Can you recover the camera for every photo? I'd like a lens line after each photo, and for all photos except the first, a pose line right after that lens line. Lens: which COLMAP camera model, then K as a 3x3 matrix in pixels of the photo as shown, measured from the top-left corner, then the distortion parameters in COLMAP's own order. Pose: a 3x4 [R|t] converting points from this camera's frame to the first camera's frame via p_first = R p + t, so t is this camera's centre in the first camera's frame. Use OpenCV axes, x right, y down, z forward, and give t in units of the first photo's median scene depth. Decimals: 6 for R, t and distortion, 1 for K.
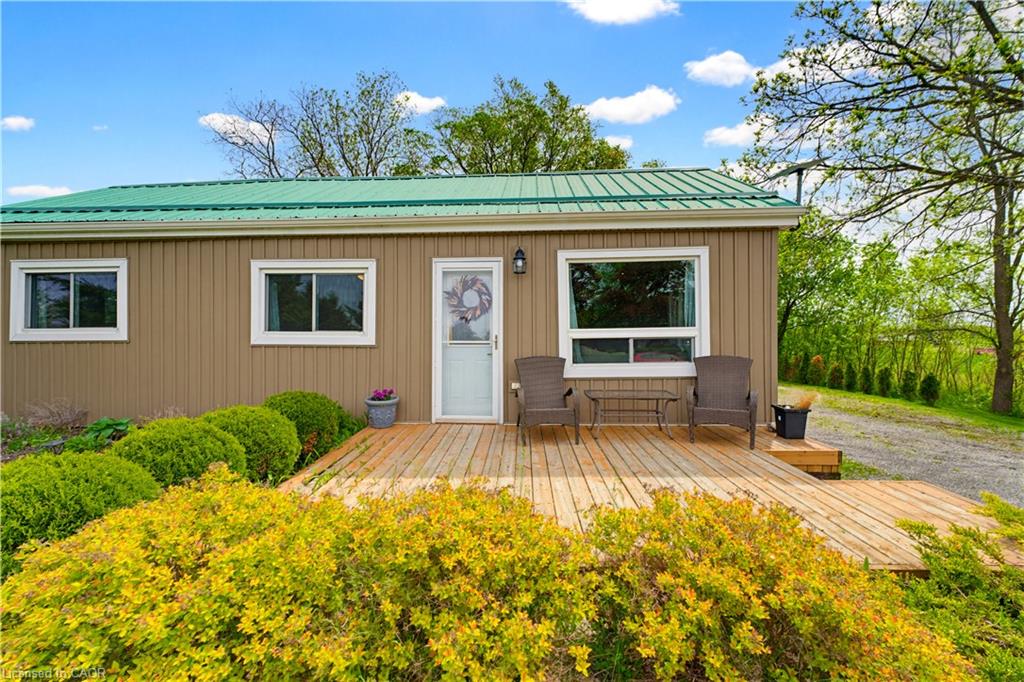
lens RADIAL K [[406.4, 0, 512.0], [0, 406.4, 341.0], [0, 0, 1]] dist [-0.000315, -0.000002]
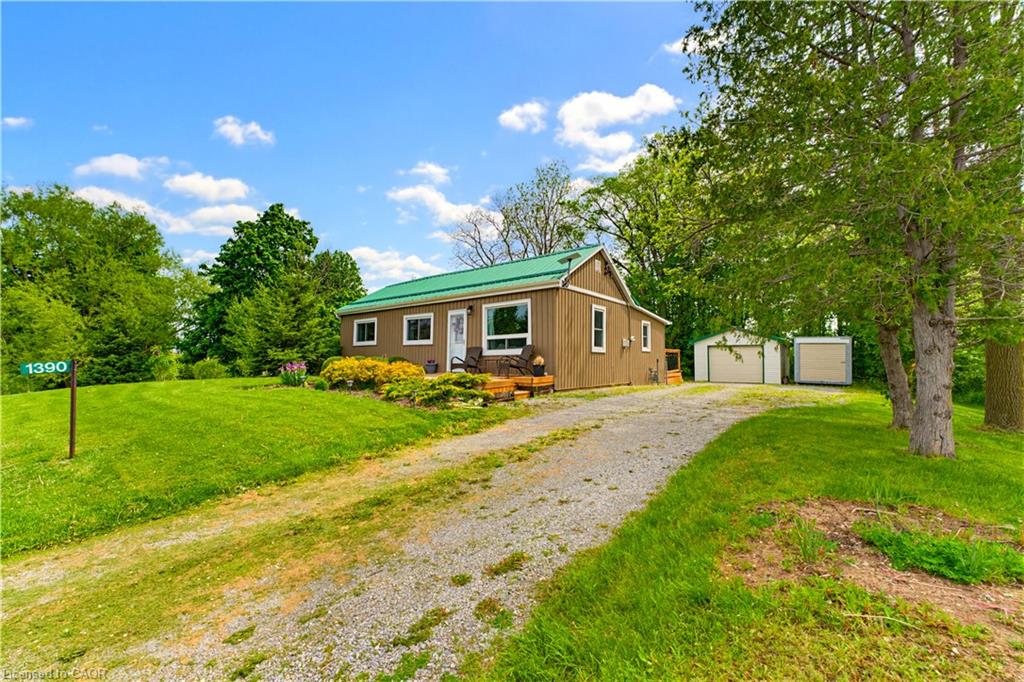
lens RADIAL K [[406.4, 0, 512.0], [0, 406.4, 341.0], [0, 0, 1]] dist [-0.000315, -0.000002]
pose [[0.821452, -0.025558, -0.569705, 1.653413], [-0.003244, 0.998770, -0.049483, 0.121755], [0.570269, 0.042496, 0.820358, -0.927464]]
